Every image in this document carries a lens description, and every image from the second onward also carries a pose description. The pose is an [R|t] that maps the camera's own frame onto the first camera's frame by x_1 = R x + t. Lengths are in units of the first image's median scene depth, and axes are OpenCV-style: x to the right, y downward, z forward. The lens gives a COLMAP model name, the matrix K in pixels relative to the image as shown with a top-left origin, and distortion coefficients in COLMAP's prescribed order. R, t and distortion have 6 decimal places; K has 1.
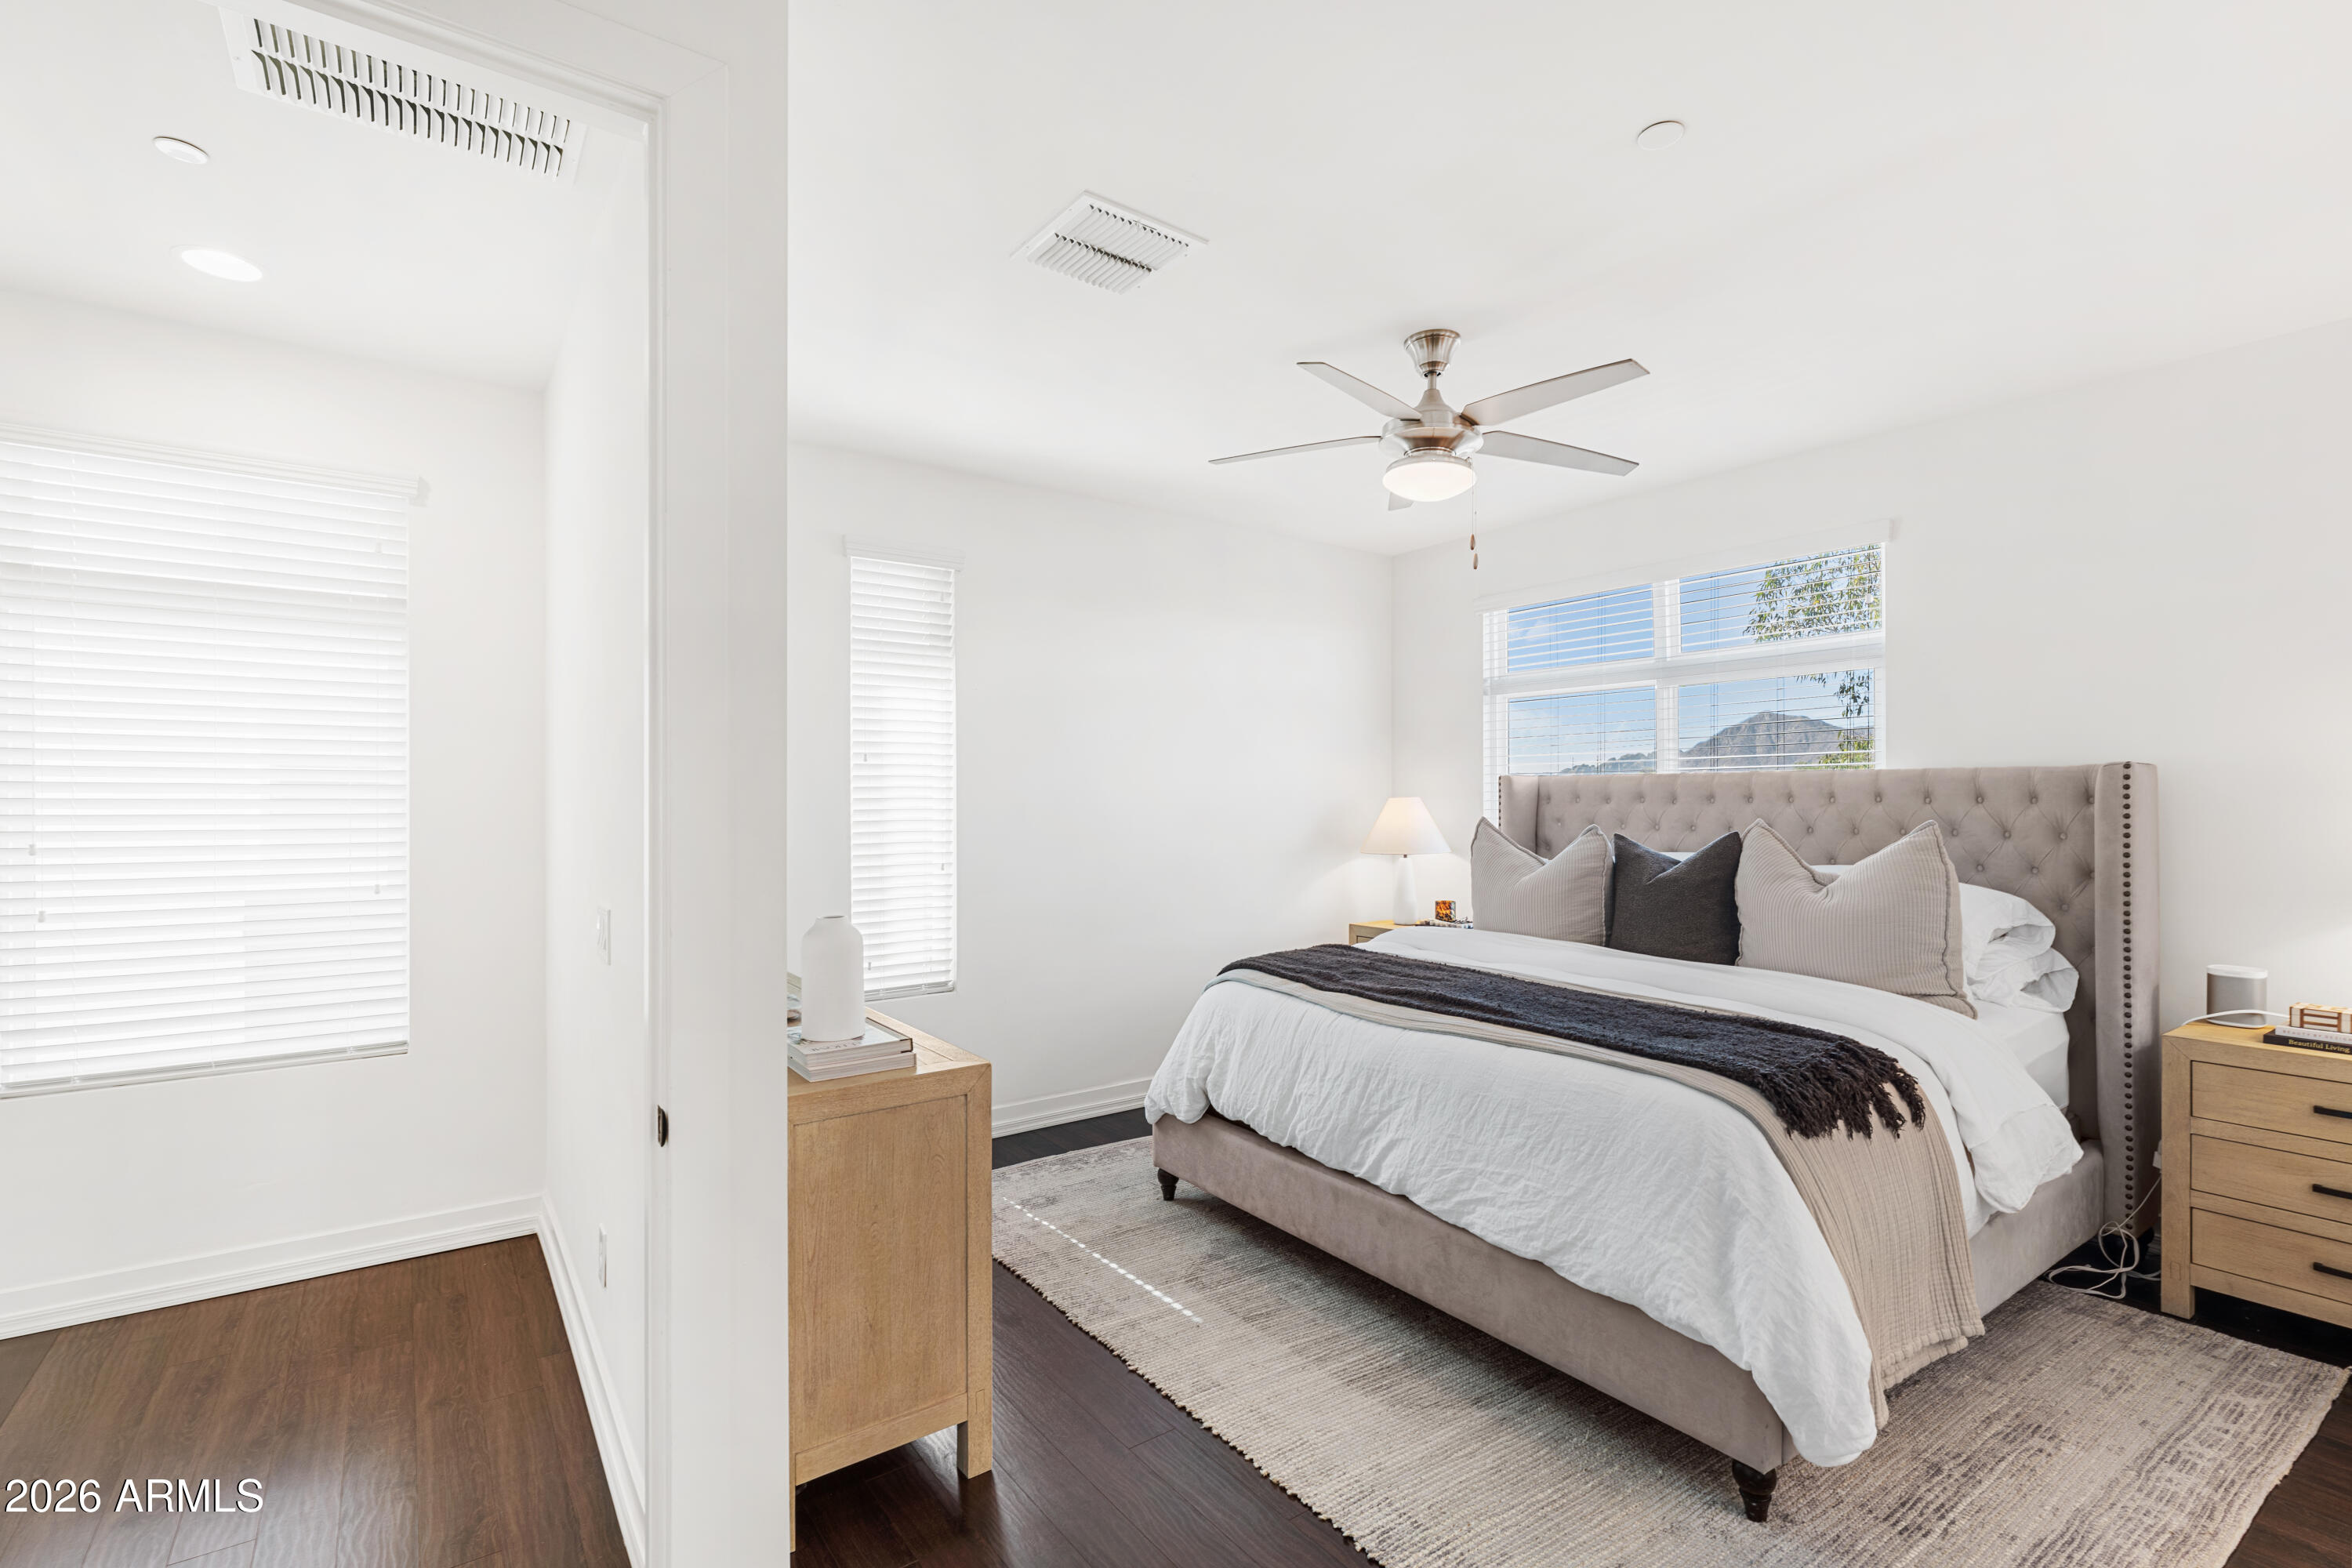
lens RADIAL K [[1072.2, 0, 1163.6], [0, 1072.2, 798.1], [0, 0, 1]] dist [-0.000123, -0.000114]
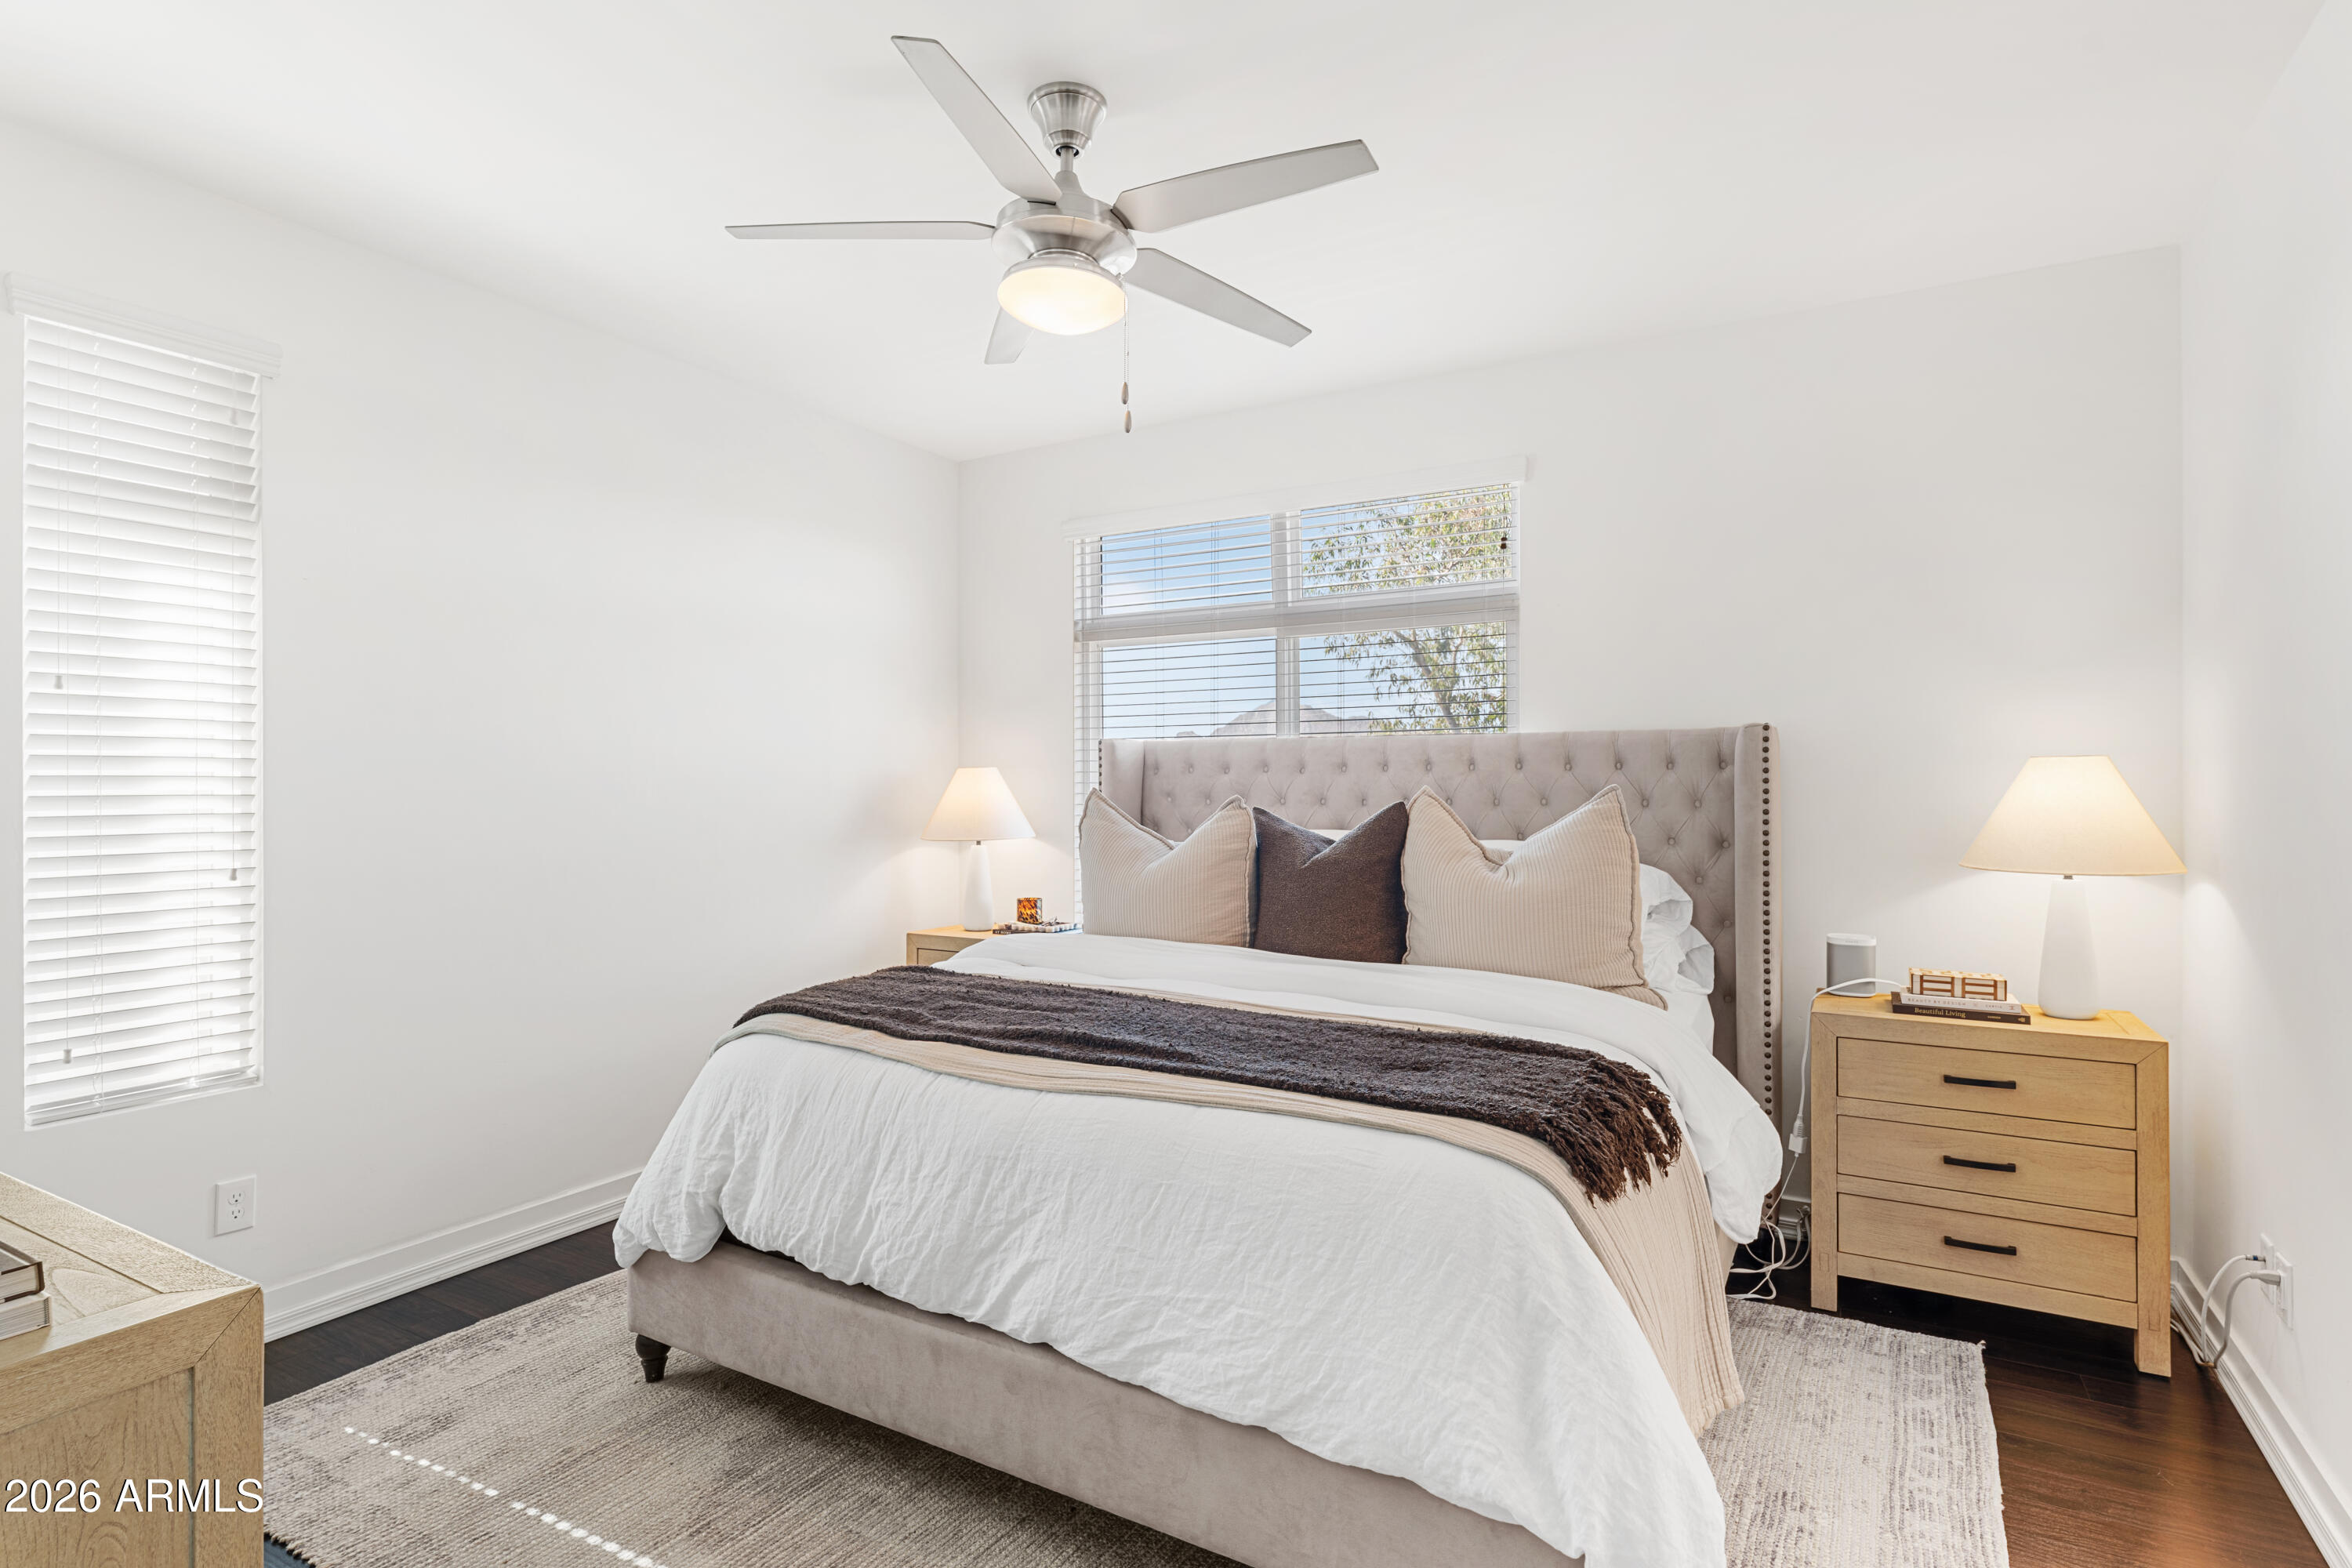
lens RADIAL K [[1203.8, 0, 1176.0], [0, 1203.8, 784.0], [0, 0, 1]] dist [-0.000036, -0.000142]
pose [[0.911117, -0.000030, 0.412149, -0.009381], [-0.000030, 1.000000, 0.000139, 0.019728], [-0.412149, -0.000139, 0.911117, 0.252390]]
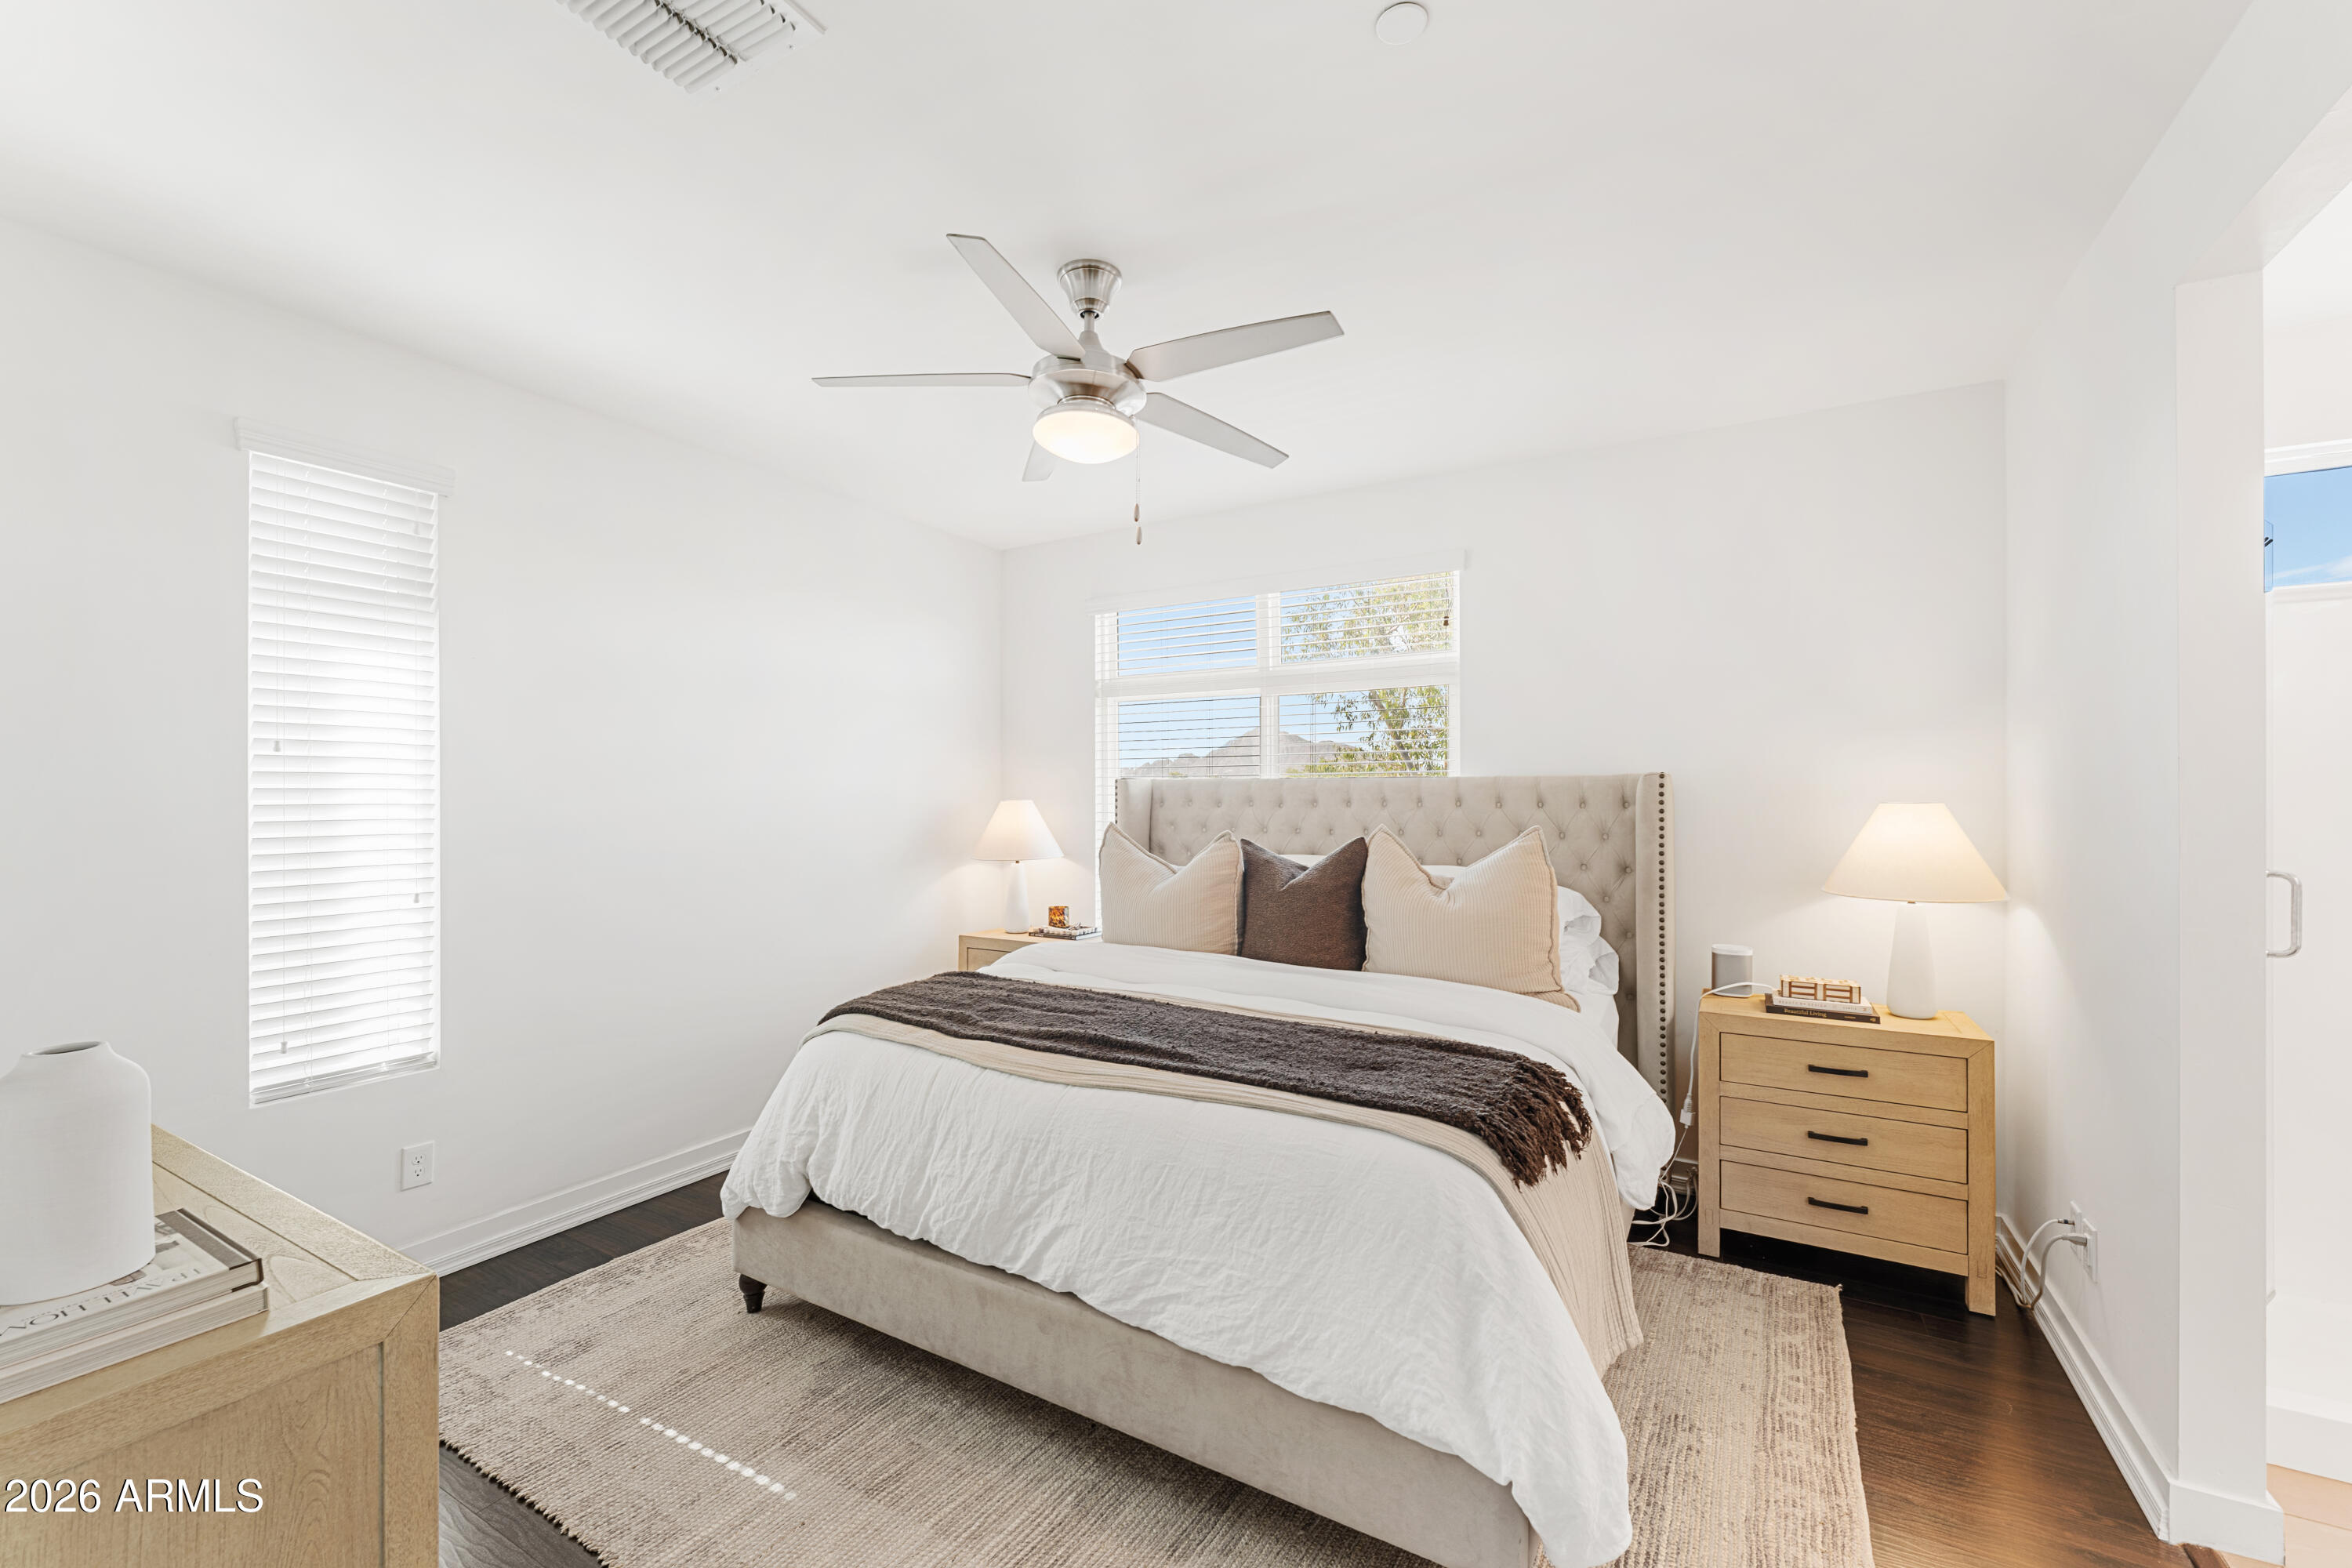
lens RADIAL K [[980.7, 0, 1166.5], [0, 980.7, 796.8], [0, 0, 1]] dist [-0.001128, -0.000314]
pose [[0.915811, 0.000725, 0.401610, -0.008938], [-0.000946, 0.999999, 0.000353, -0.007662], [-0.401609, -0.000703, 0.915811, 0.253478]]
